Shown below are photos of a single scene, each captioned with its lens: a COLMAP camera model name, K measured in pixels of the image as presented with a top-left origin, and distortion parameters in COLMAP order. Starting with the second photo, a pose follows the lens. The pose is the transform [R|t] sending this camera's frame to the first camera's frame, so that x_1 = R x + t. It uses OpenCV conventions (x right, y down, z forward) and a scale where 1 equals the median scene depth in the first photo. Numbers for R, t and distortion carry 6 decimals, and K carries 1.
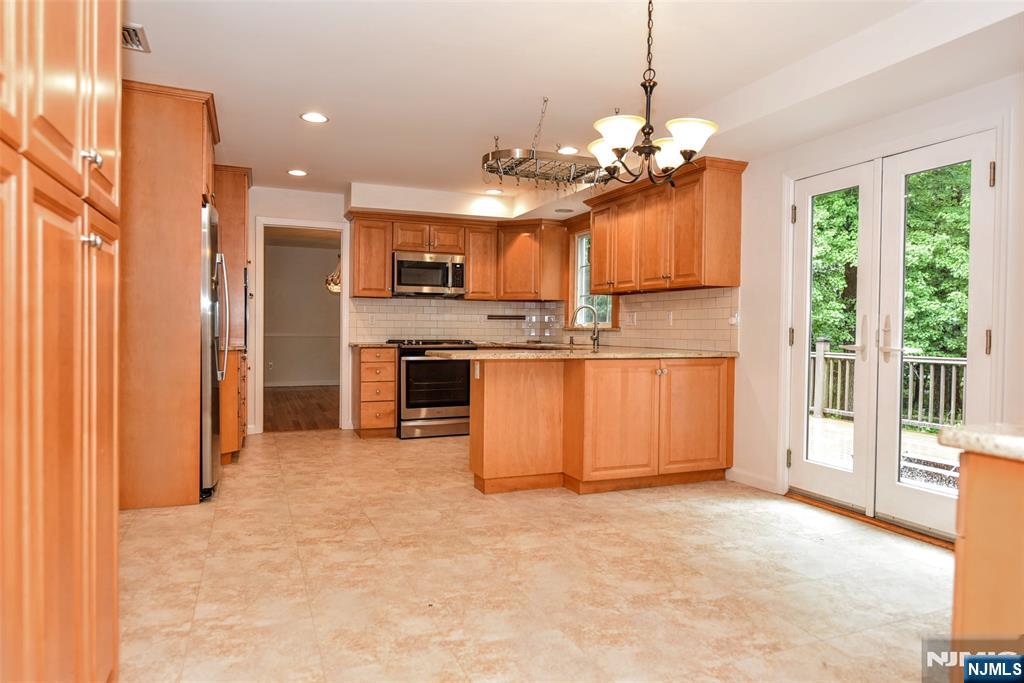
lens RADIAL K [[640.1, 0, 515.0], [0, 640.1, 340.8], [0, 0, 1]] dist [-0.002961, -0.000555]
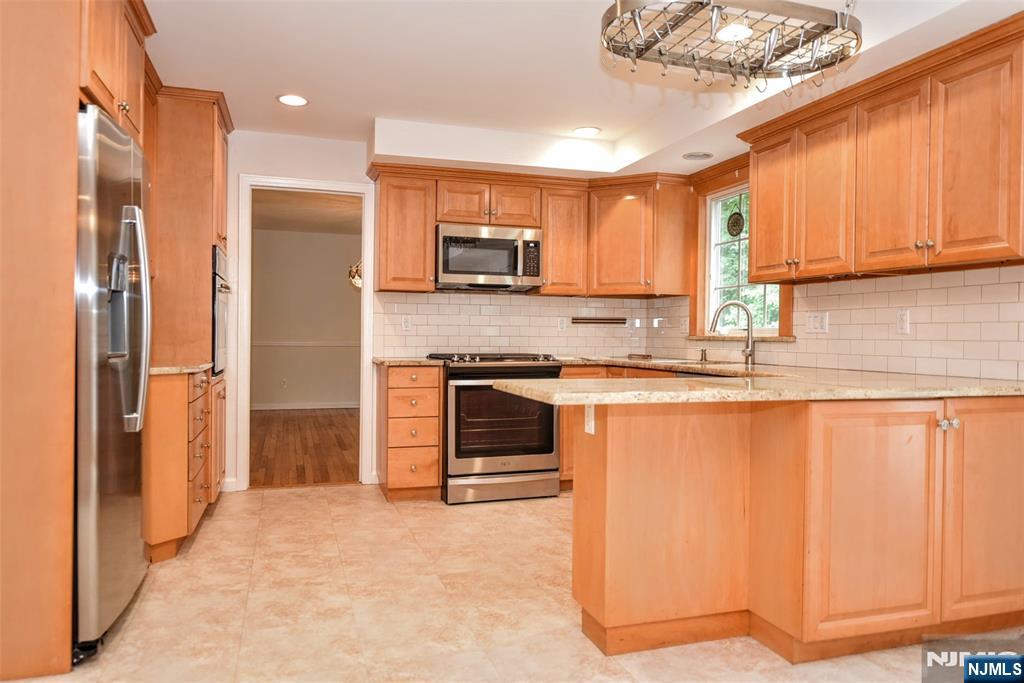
lens RADIAL K [[706.7, 0, 510.9], [0, 706.7, 339.7], [0, 0, 1]] dist [0.006955, 0.001509]
pose [[0.996422, 0.001513, -0.084506, -0.051292], [-0.002533, 0.999925, -0.011971, -0.008114], [0.084481, 0.012143, 0.996351, 0.274959]]
